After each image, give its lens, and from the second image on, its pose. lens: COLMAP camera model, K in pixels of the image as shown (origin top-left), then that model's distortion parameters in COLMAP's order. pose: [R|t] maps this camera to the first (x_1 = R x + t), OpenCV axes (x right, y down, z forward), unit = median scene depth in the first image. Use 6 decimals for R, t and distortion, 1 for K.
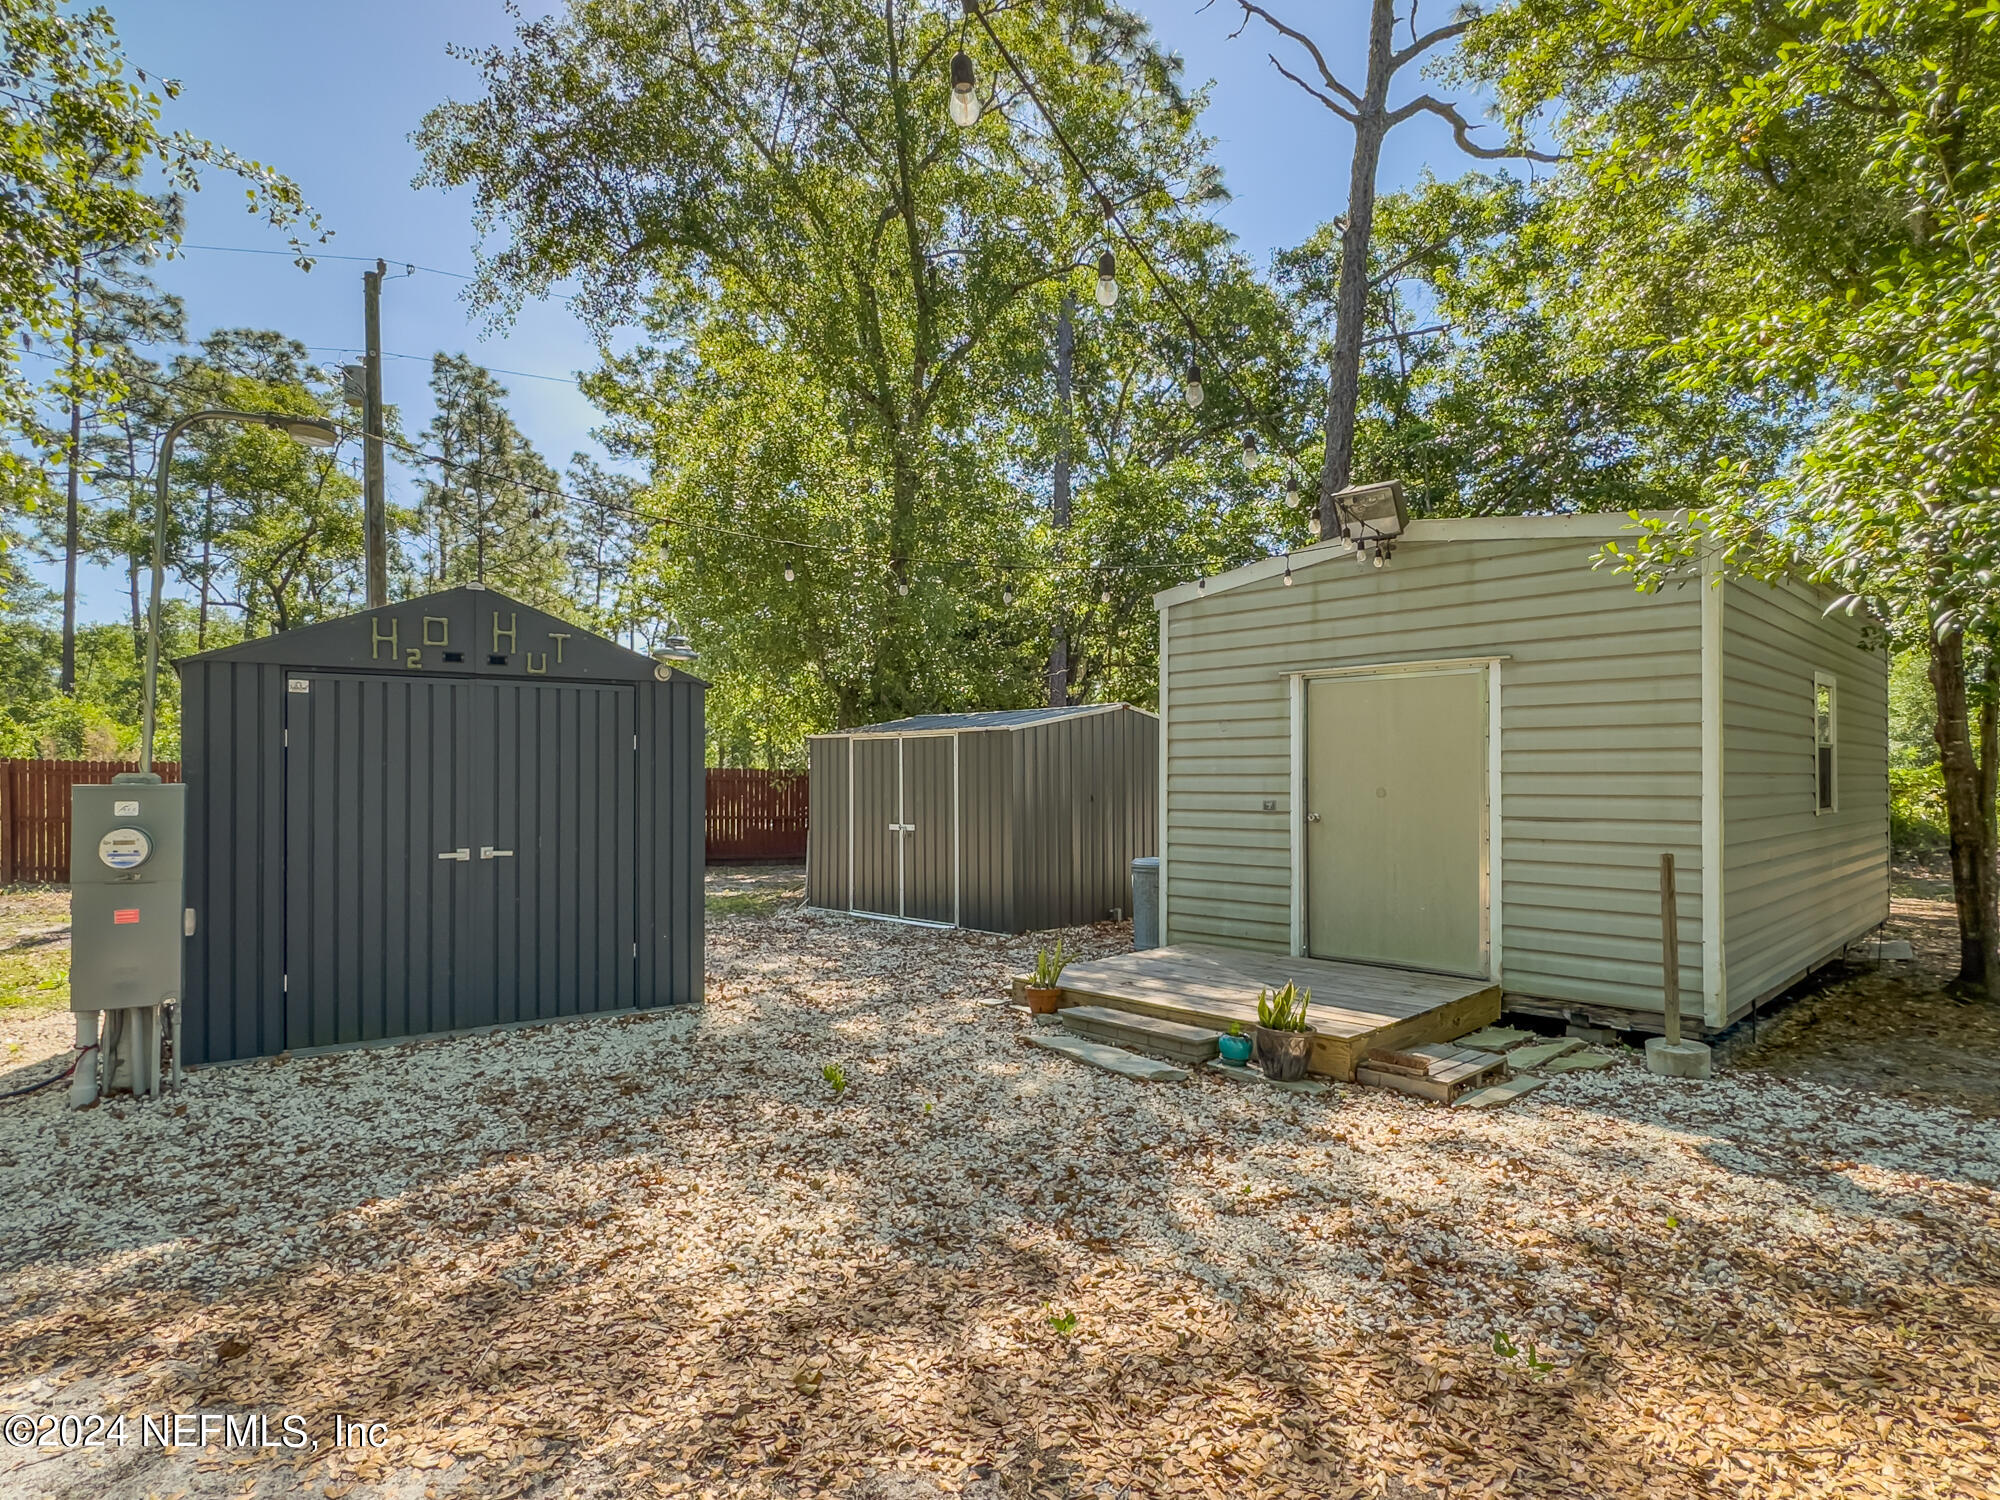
lens RADIAL K [[1098.8, 0, 1000.3], [0, 1098.8, 757.1], [0, 0, 1]] dist [0.002731, 0.001529]
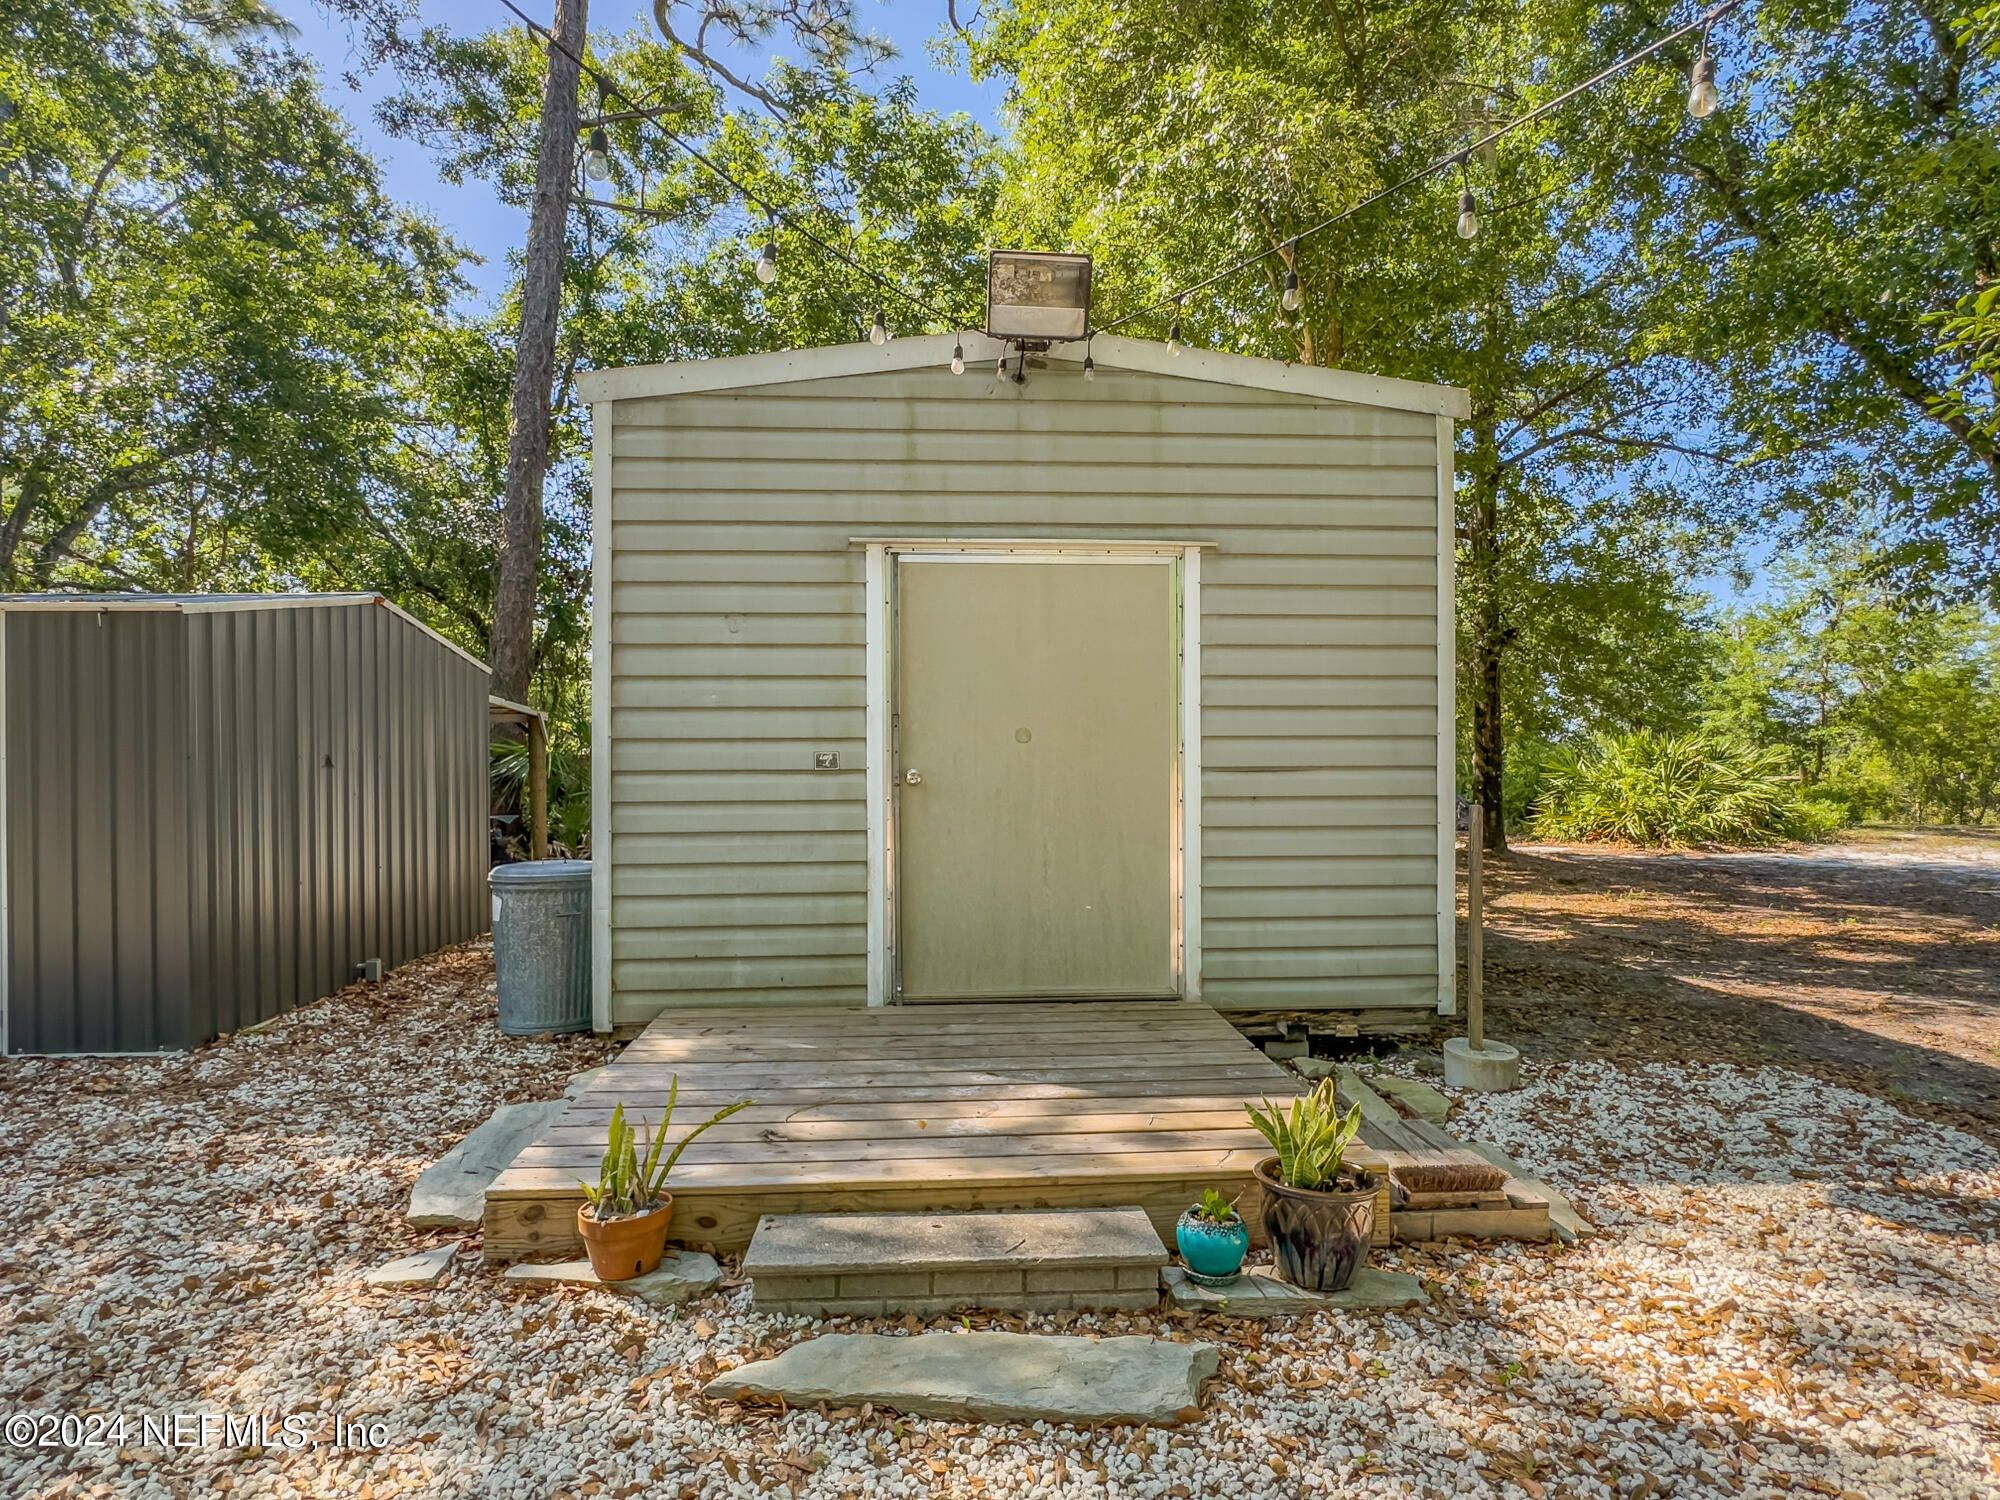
lens RADIAL K [[1098.8, 0, 1001.0], [0, 1098.8, 757.6], [0, 0, 1]] dist [0.002731, 0.001529]
pose [[0.652879, -0.000979, 0.757461, -0.170628], [-0.009503, 0.999910, 0.009483, 0.042250], [-0.757402, -0.013390, 0.652811, 0.631628]]
